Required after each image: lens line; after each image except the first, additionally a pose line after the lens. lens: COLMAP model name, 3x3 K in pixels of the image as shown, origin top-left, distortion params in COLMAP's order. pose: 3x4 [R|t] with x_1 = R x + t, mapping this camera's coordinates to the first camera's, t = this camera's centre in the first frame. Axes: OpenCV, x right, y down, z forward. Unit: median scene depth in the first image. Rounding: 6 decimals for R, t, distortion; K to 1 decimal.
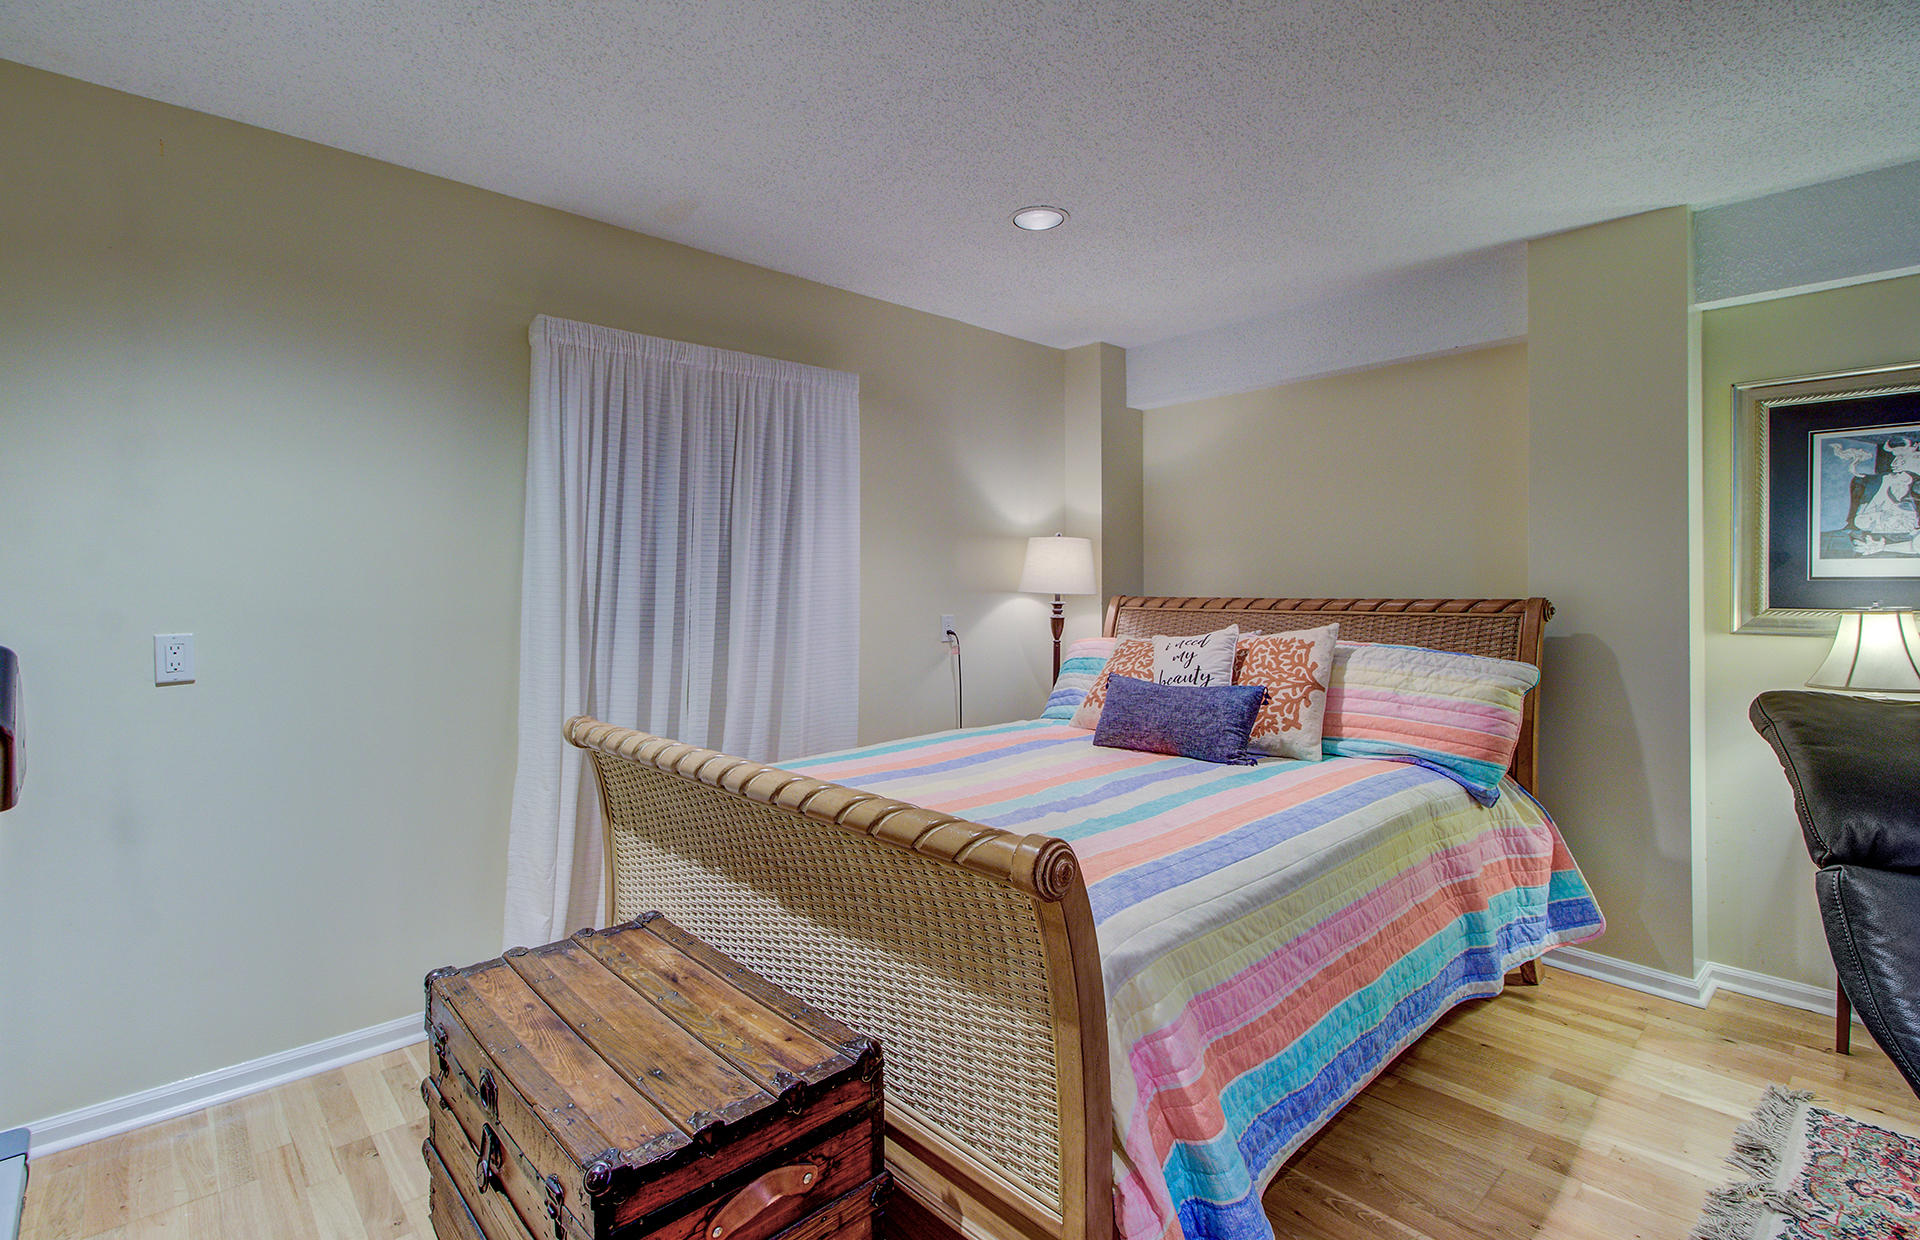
lens RADIAL K [[894.0, 0, 956.0], [0, 894.0, 602.9], [0, 0, 1]] dist [0.008097, -0.002840]
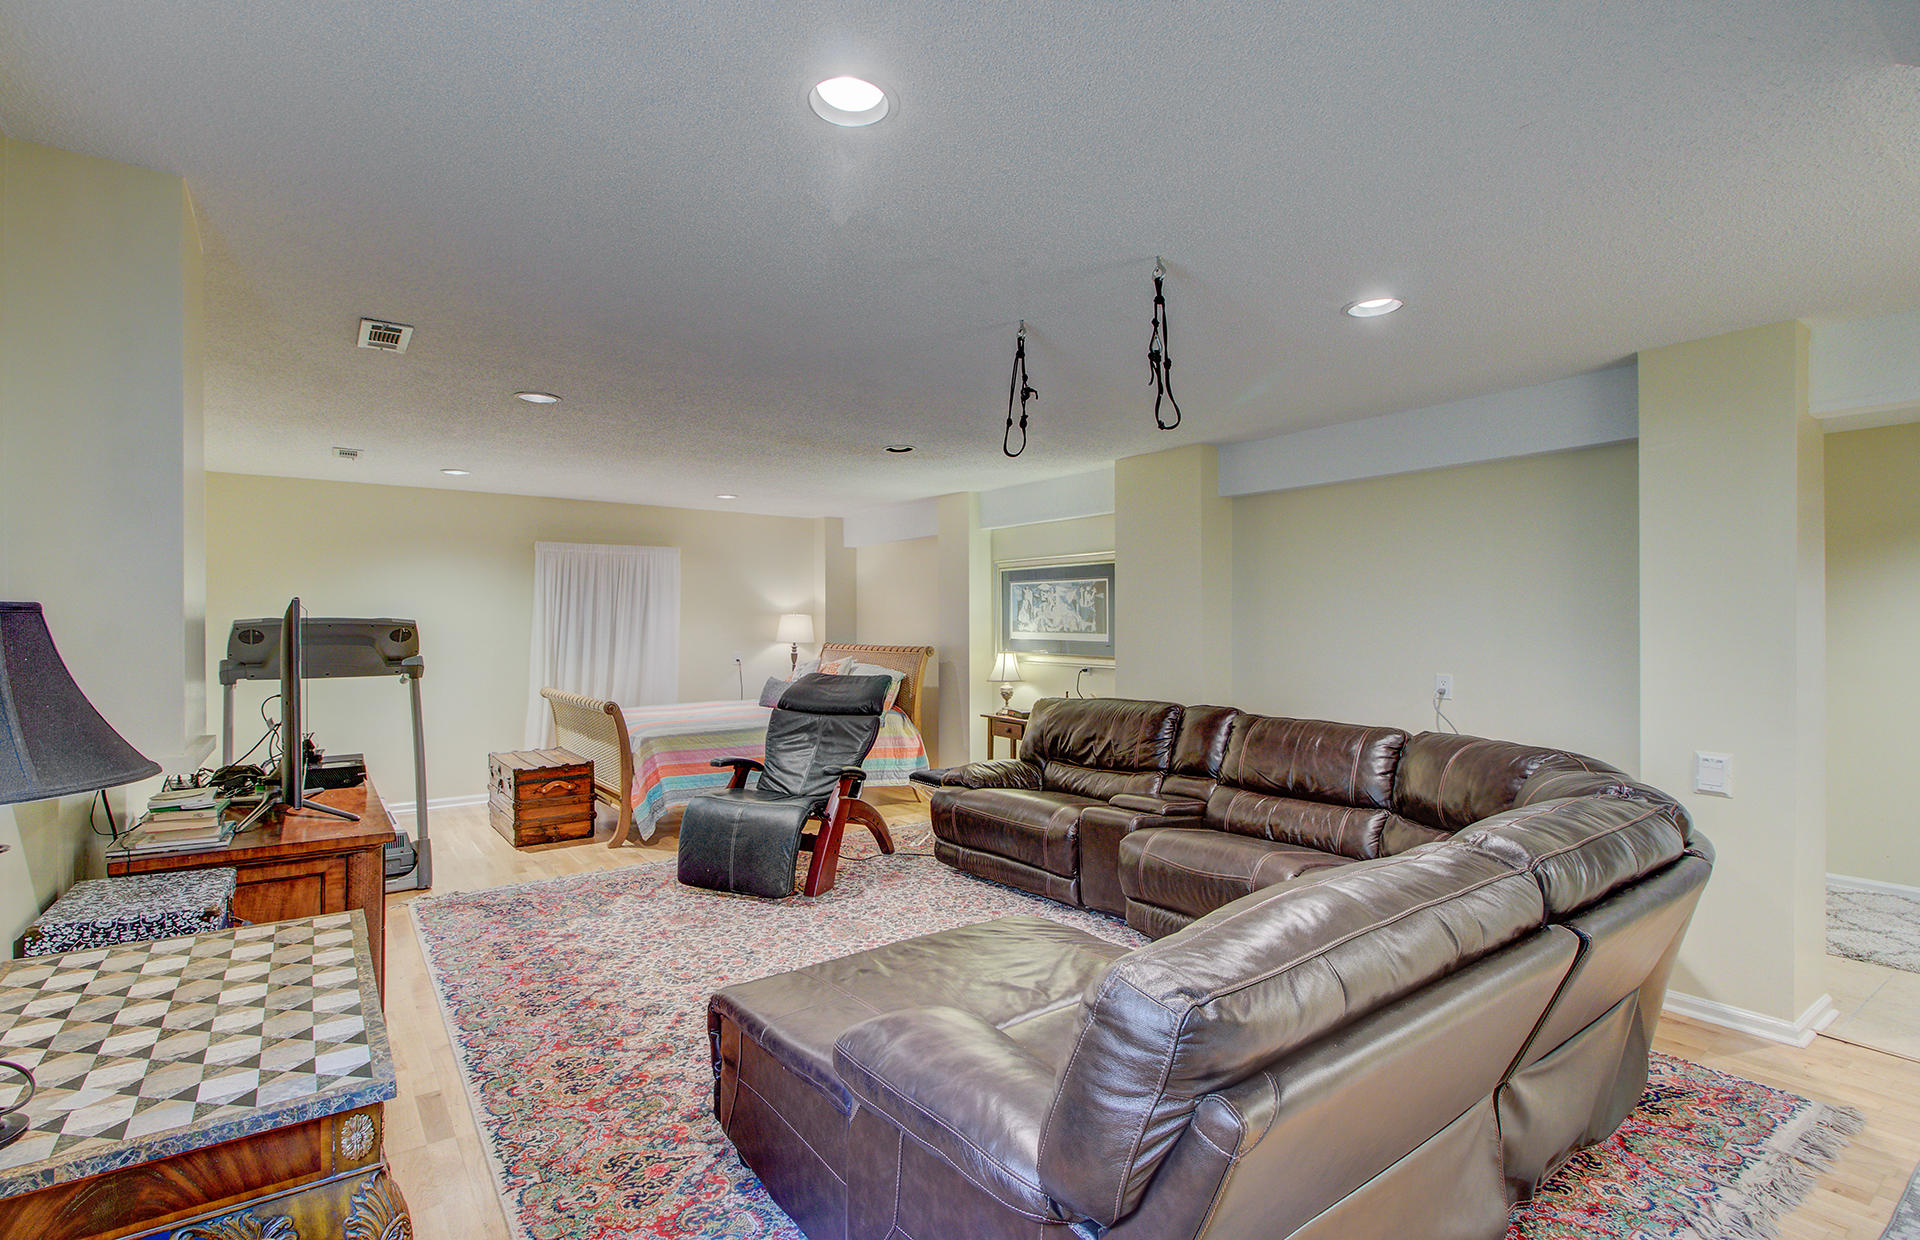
lens RADIAL K [[894.0, 0, 954.3], [0, 894.0, 618.5], [0, 0, 1]] dist [0.008097, -0.002840]
pose [[0.994279, 0.002145, -0.106792, 1.099693], [-0.004832, 0.999678, -0.024913, -0.023205], [0.106705, 0.025287, 0.993969, -1.585462]]
